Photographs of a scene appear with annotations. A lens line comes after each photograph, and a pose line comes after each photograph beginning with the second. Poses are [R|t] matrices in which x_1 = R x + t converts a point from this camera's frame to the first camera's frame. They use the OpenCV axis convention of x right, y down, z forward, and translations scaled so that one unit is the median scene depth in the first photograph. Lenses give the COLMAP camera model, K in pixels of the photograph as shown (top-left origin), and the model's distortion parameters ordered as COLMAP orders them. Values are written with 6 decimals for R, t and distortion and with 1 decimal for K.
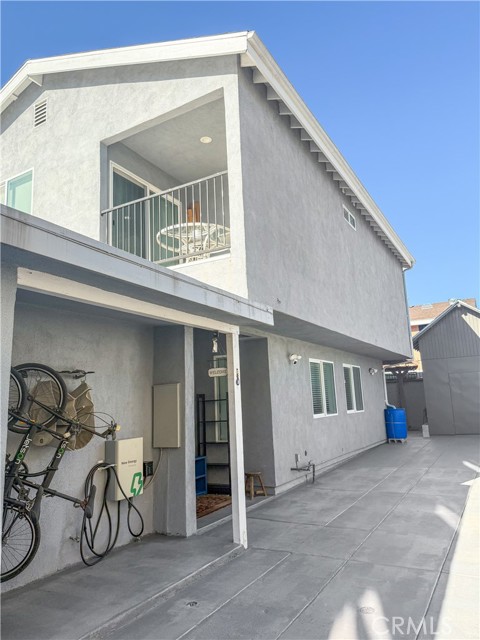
lens RADIAL K [[449.9, 0, 239.7], [0, 449.9, 320.6], [0, 0, 1]] dist [0.081578, -0.124873]
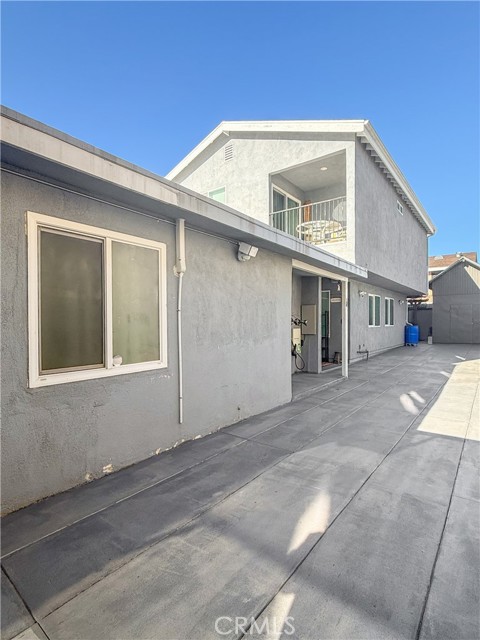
lens RADIAL K [[330.5, 0, 241.0], [0, 330.5, 321.3], [0, 0, 1]] dist [-0.002915, -0.000856]
pose [[0.991096, 0.041396, -0.126550, -0.203654], [-0.017947, 0.983301, 0.181102, -0.039975], [0.131934, -0.177218, 0.975288, -0.395322]]
